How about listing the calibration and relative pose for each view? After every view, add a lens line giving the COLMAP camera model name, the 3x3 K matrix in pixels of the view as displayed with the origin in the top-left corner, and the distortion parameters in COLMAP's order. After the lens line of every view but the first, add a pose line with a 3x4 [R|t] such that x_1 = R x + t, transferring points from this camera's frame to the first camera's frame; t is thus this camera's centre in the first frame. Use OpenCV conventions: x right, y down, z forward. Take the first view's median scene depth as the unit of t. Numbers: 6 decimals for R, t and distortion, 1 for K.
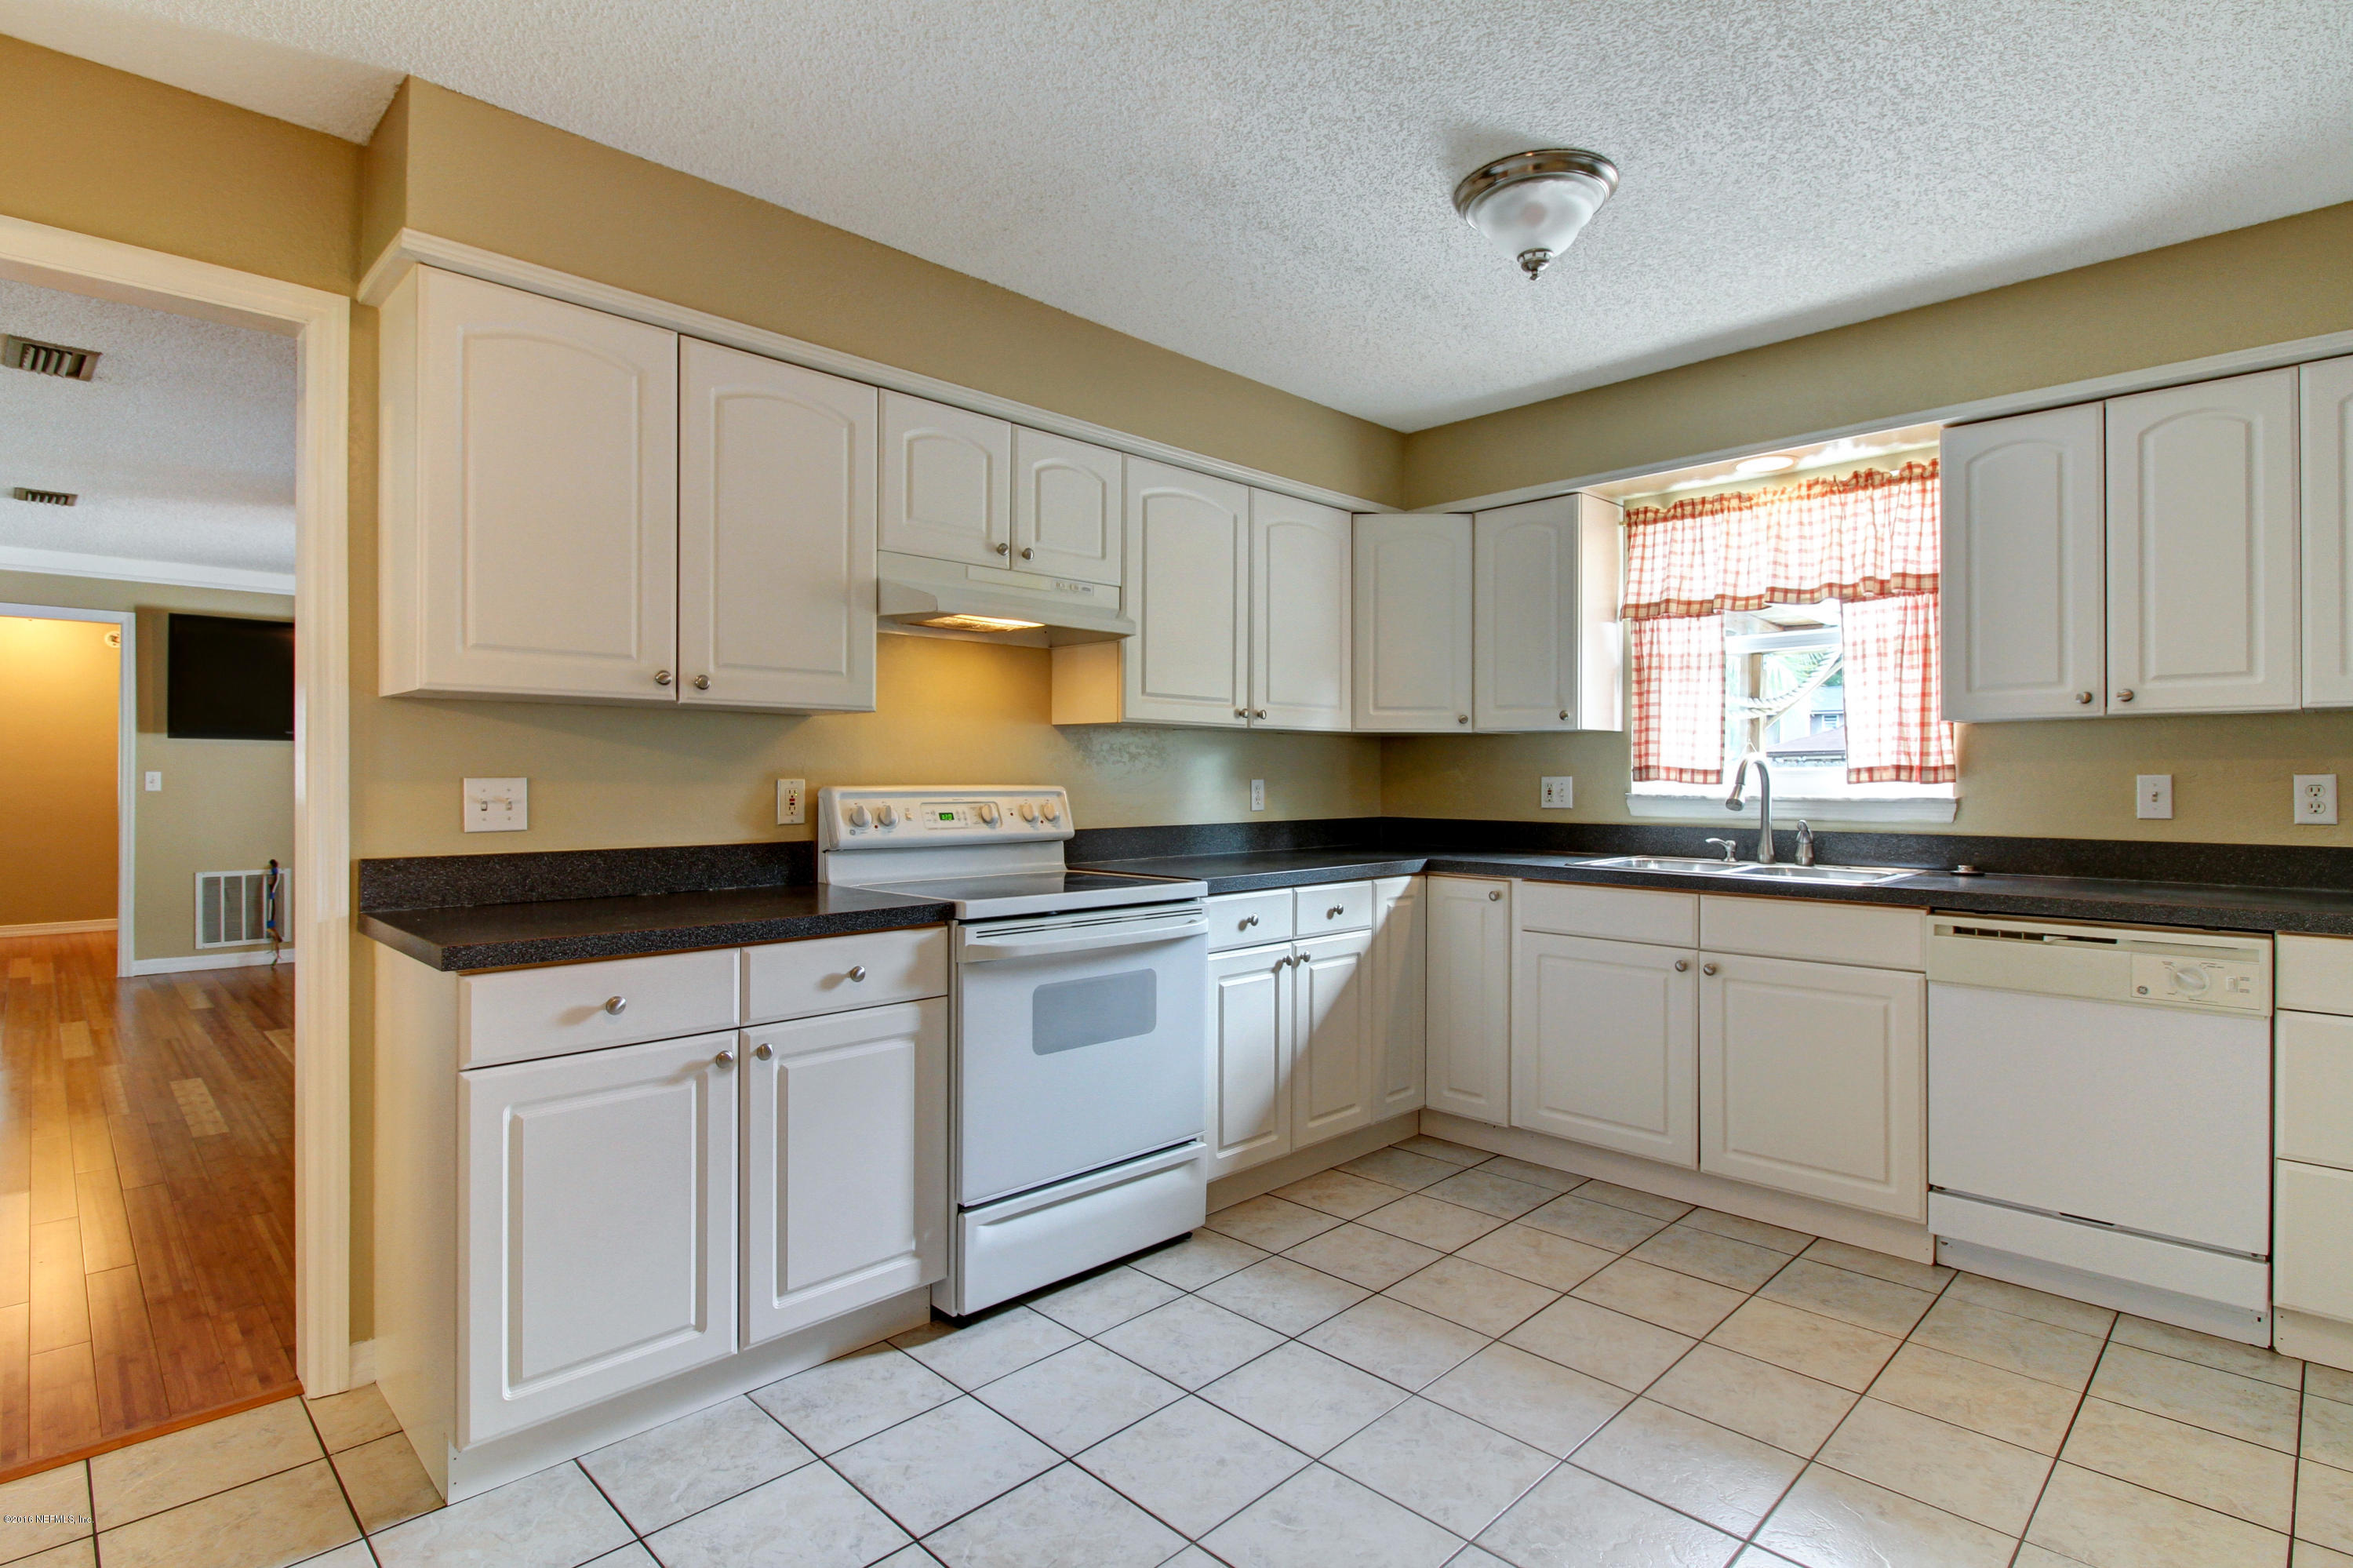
lens RADIAL K [[1161.4, 0, 1163.0], [0, 1161.4, 769.6], [0, 0, 1]] dist [-0.000376, -0.001214]
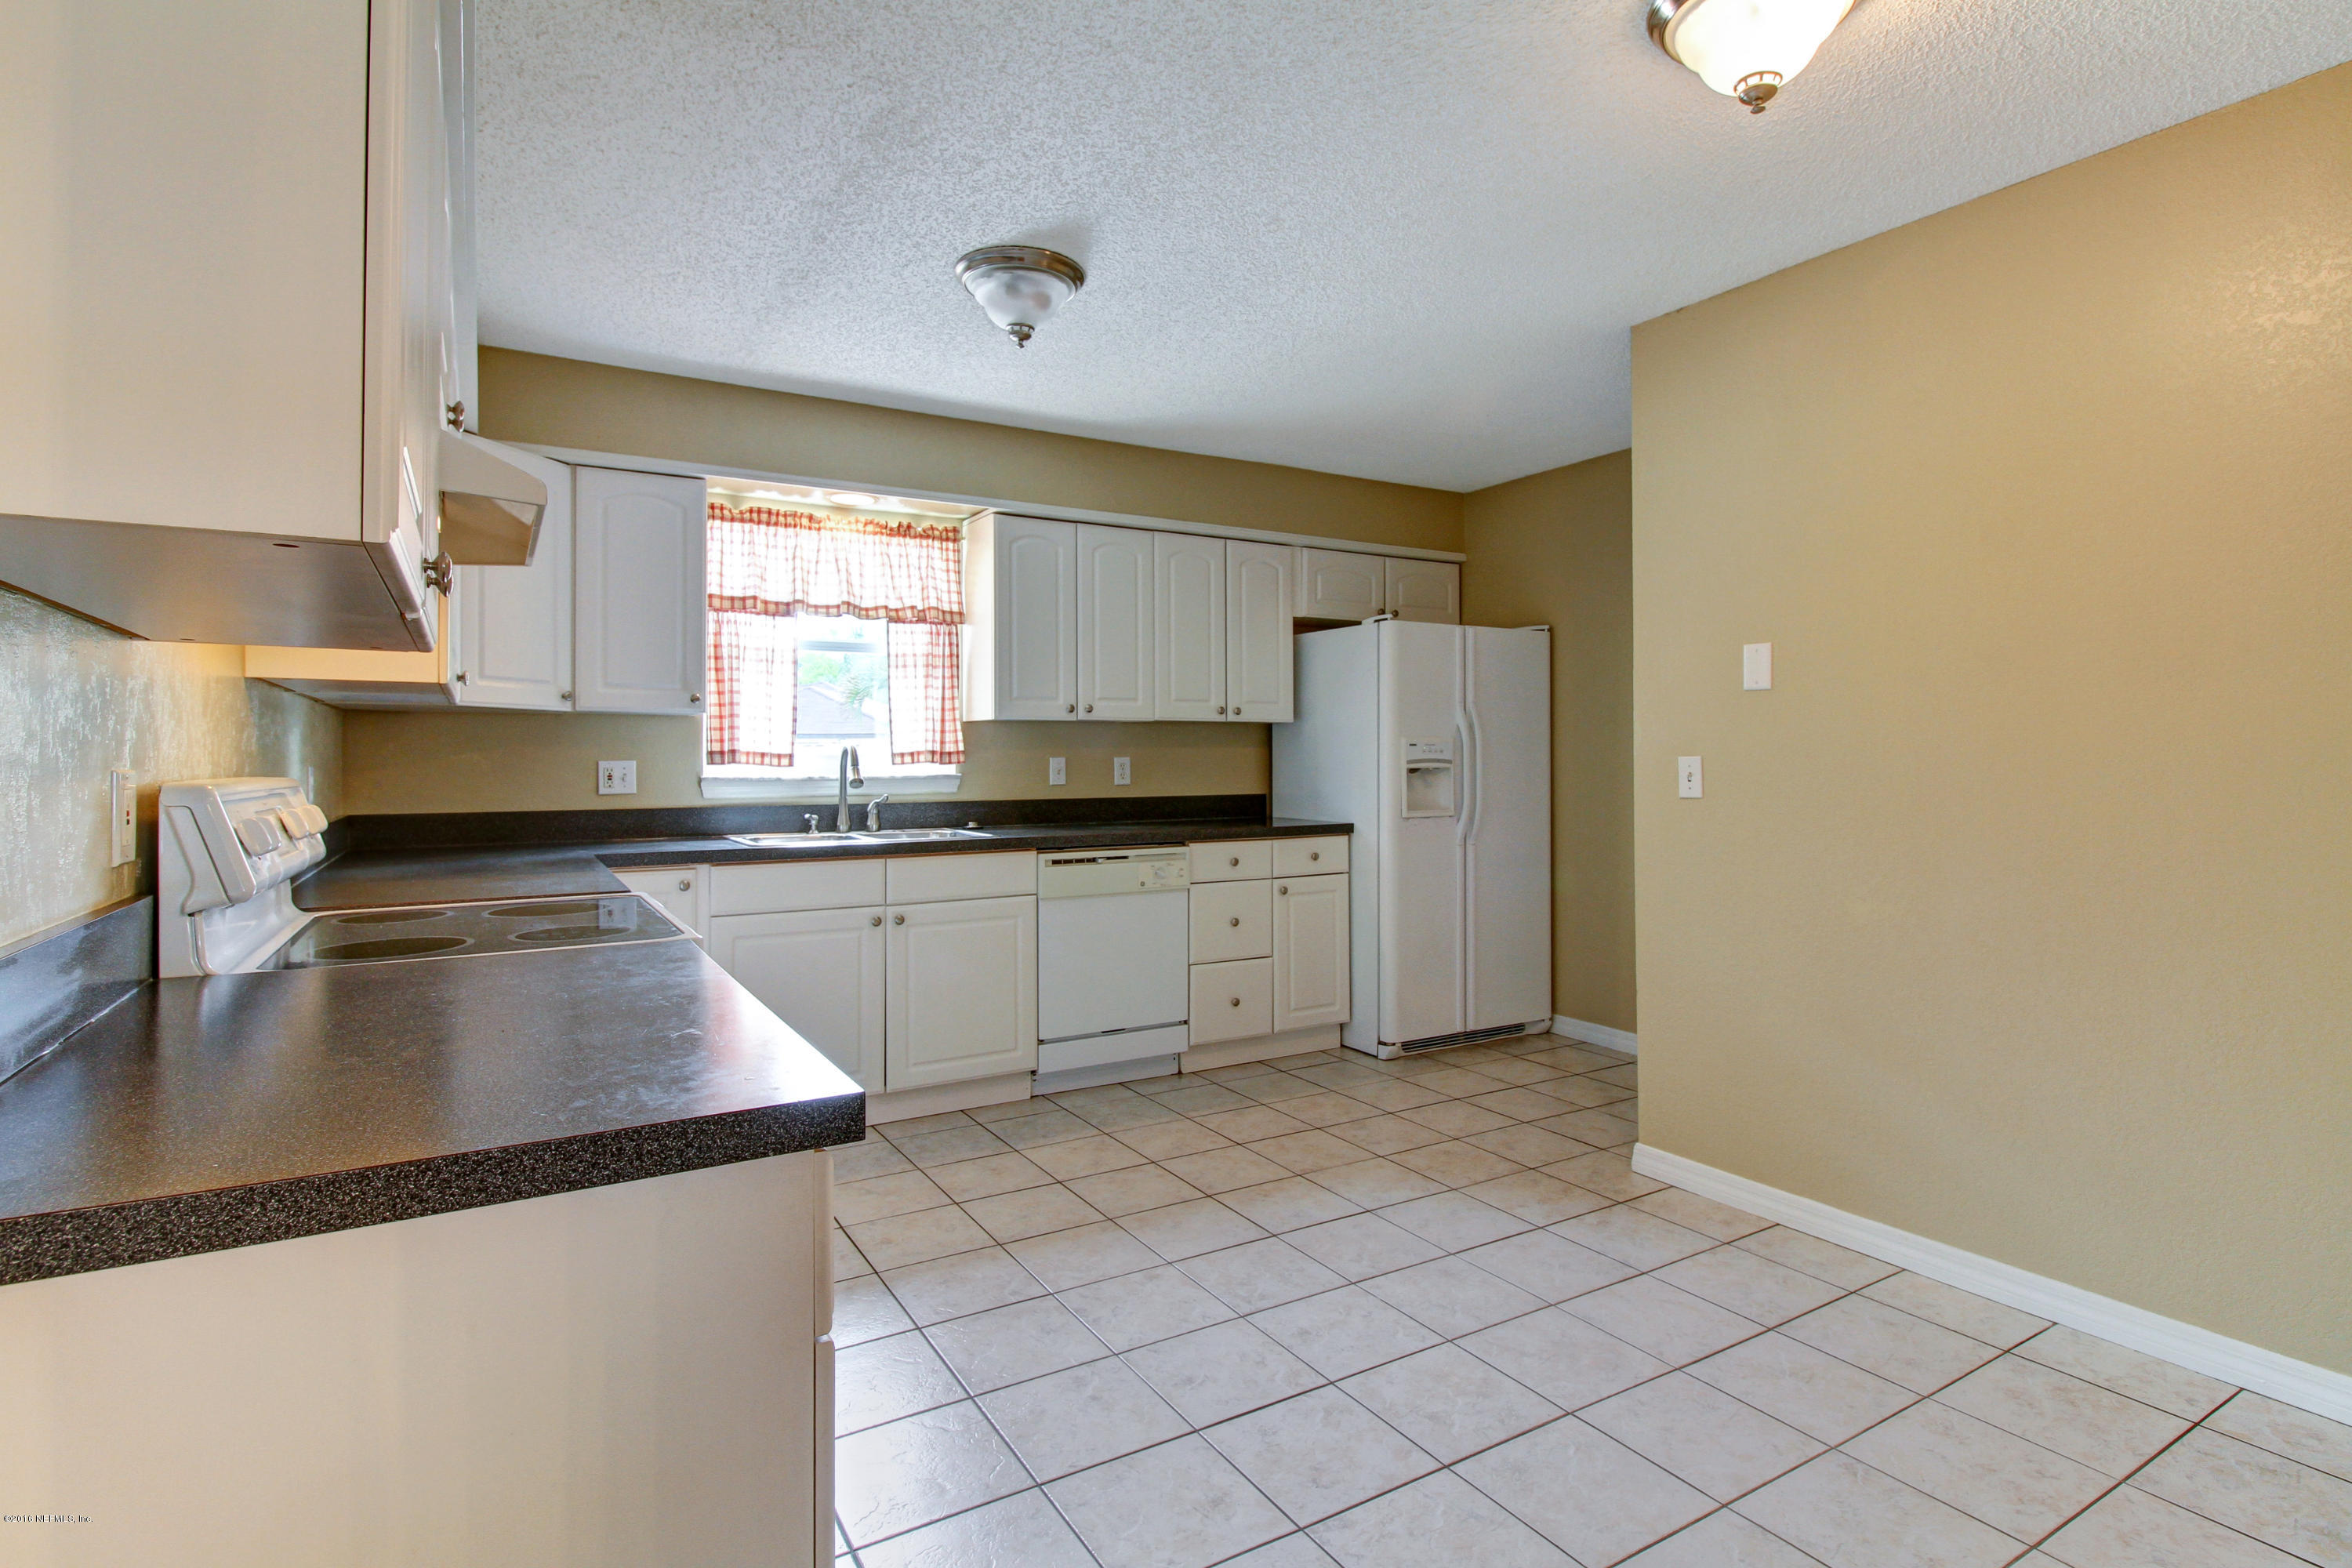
lens RADIAL K [[1168.2, 0, 1179.7], [0, 1168.2, 744.3], [0, 0, 1]] dist [0.001644, -0.000145]
pose [[0.232416, 0.009782, 0.972567, -0.613924], [-0.001047, 0.999951, -0.009808, 0.001814], [-0.972616, 0.001261, 0.232415, 0.418036]]
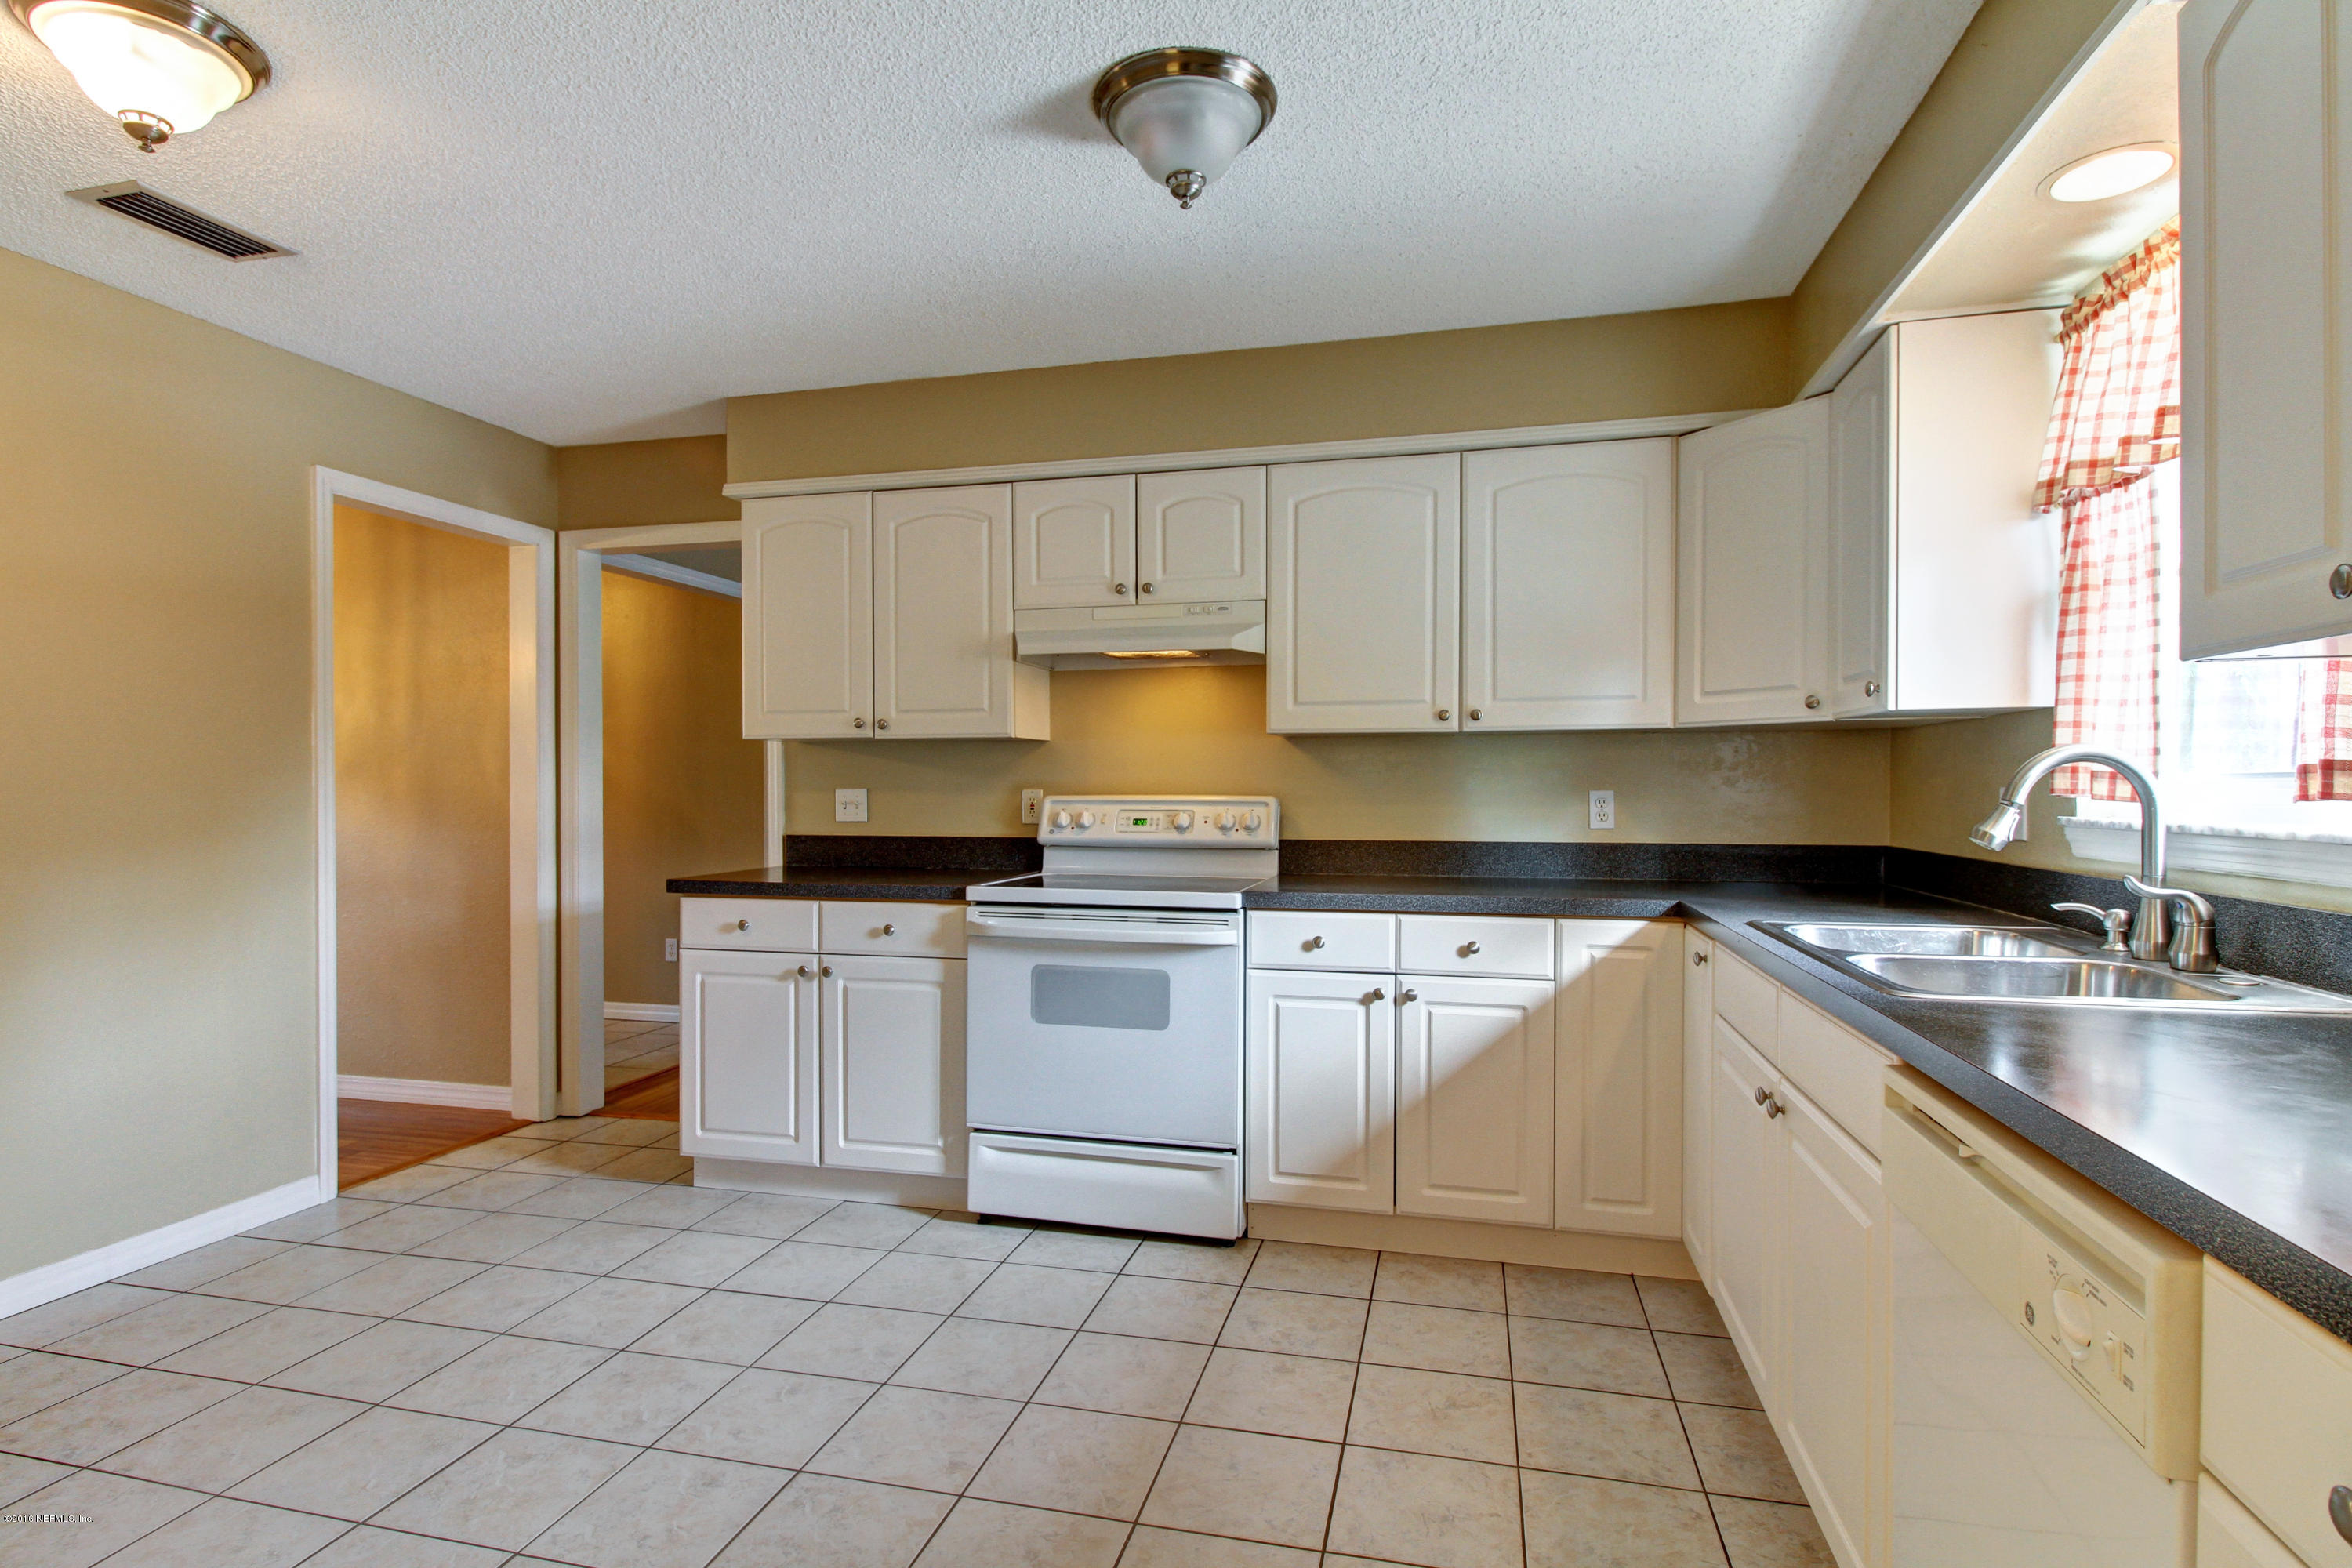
lens RADIAL K [[1158.6, 0, 1175.5], [0, 1158.6, 792.0], [0, 0, 1]] dist [-0.001431, -0.001115]
pose [[0.524570, 0.002628, -0.851363, 0.784075], [0.006679, 0.999952, 0.007203, 0.002141], [0.851341, -0.009465, 0.524528, 0.406009]]
